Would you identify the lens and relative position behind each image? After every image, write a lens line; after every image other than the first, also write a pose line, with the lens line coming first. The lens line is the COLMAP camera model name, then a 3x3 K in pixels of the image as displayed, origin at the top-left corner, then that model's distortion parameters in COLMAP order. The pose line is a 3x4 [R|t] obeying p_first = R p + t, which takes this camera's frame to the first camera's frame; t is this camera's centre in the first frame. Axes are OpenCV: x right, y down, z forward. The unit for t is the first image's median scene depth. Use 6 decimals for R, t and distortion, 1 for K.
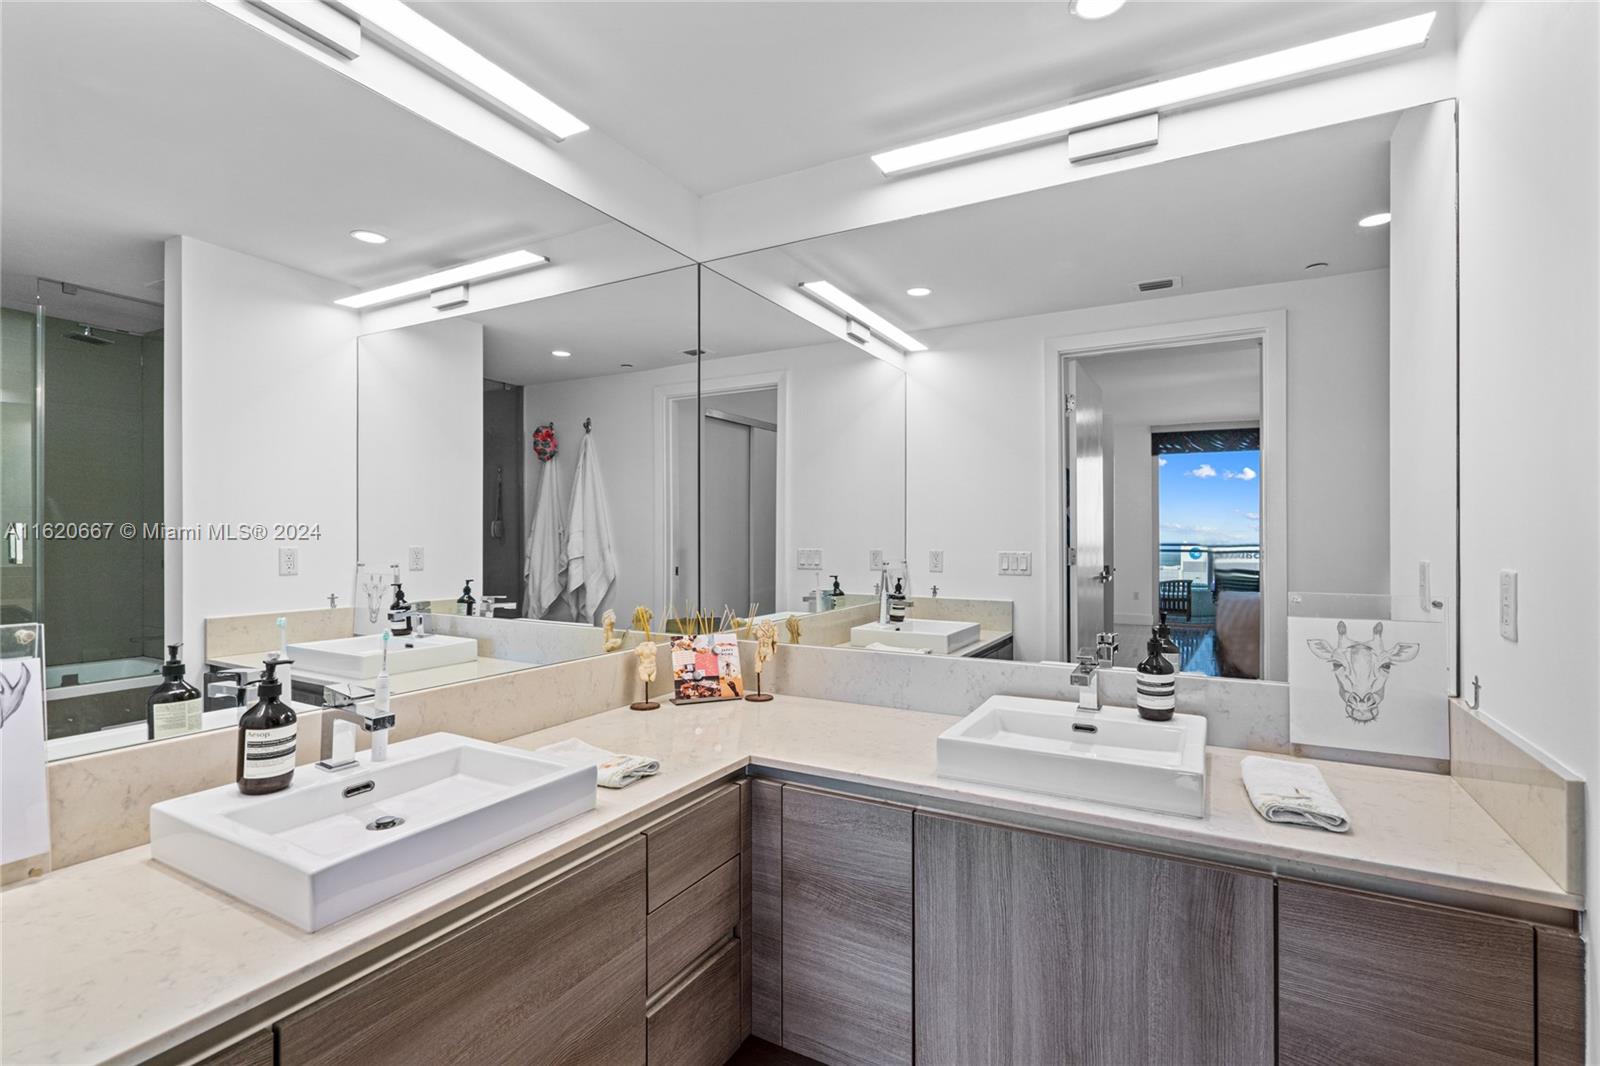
lens RADIAL K [[730.3, 0, 803.4], [0, 730.3, 536.6], [0, 0, 1]] dist [-0.009918, 0.003874]
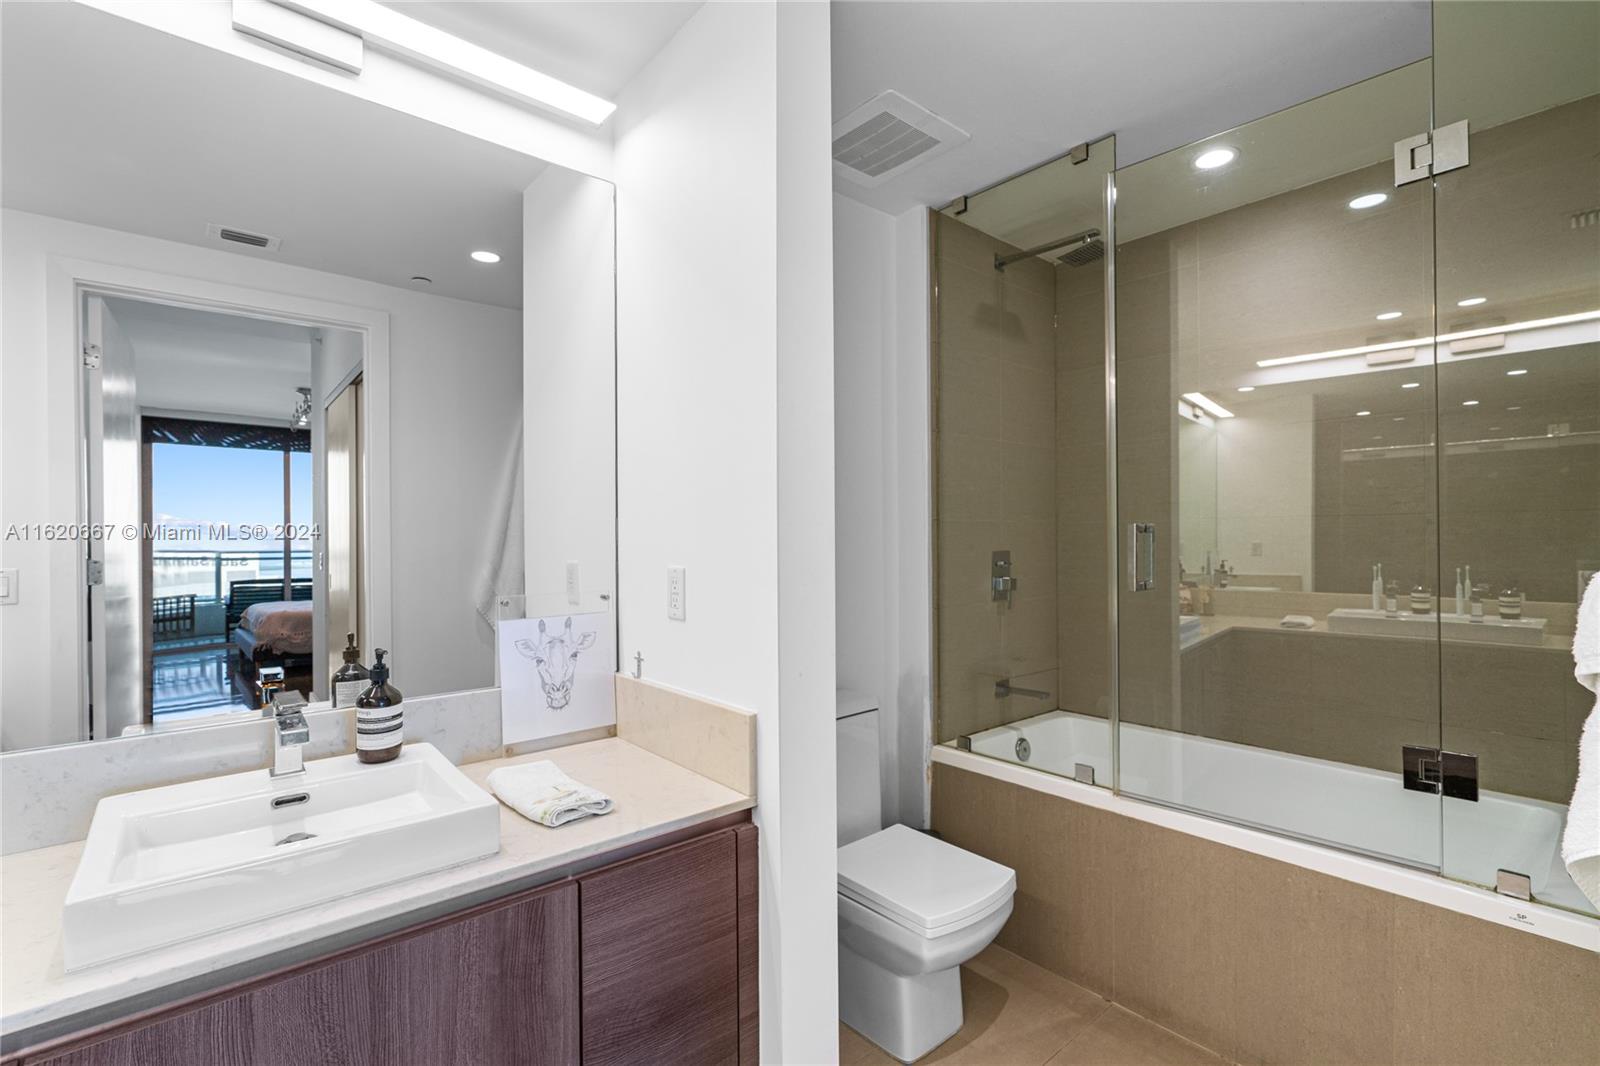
lens RADIAL K [[730.3, 0, 794.3], [0, 730.3, 534.4], [0, 0, 1]] dist [-0.009918, 0.003874]
pose [[0.345662, 0.000481, 0.938359, -0.140773], [0.008553, 0.999957, -0.003663, -0.002950], [-0.938320, 0.009292, 0.345643, 0.266116]]
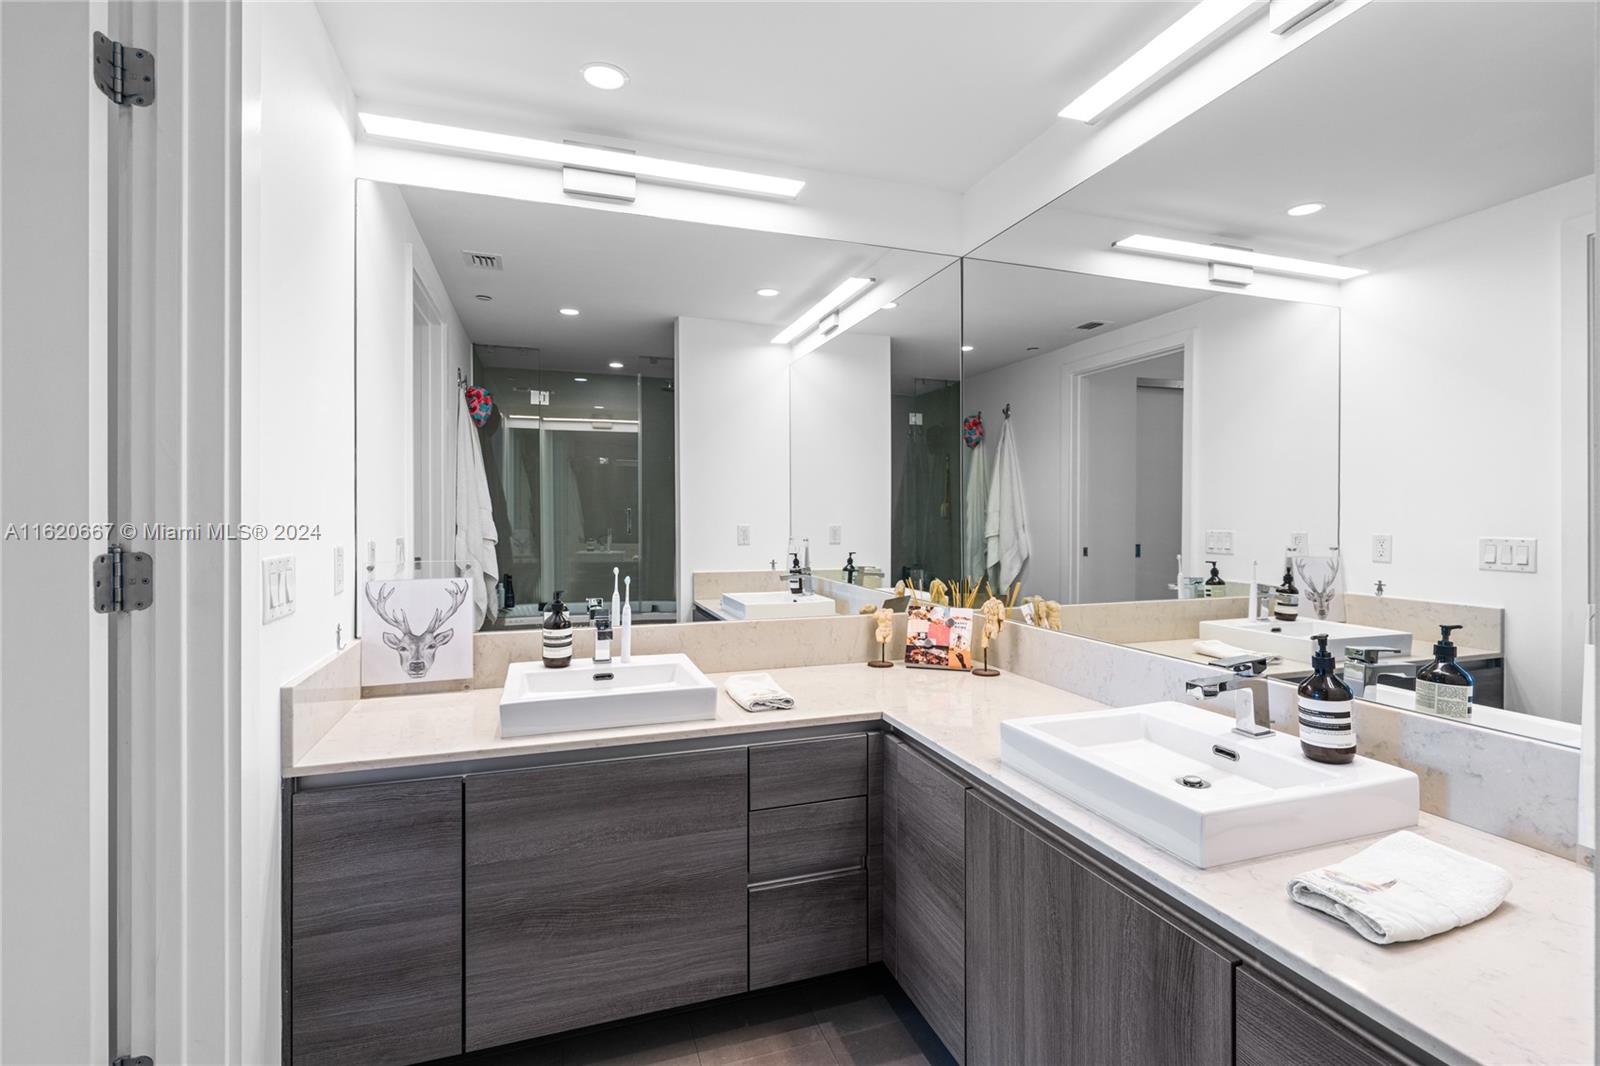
lens RADIAL K [[730.3, 0, 818.5], [0, 730.3, 522.3], [0, 0, 1]] dist [-0.009918, 0.003874]
pose [[0.746470, 0.004128, -0.665406, 0.604770], [0.000188, 0.999979, 0.006414, 0.003234], [0.665419, -0.004913, 0.746454, 0.105285]]
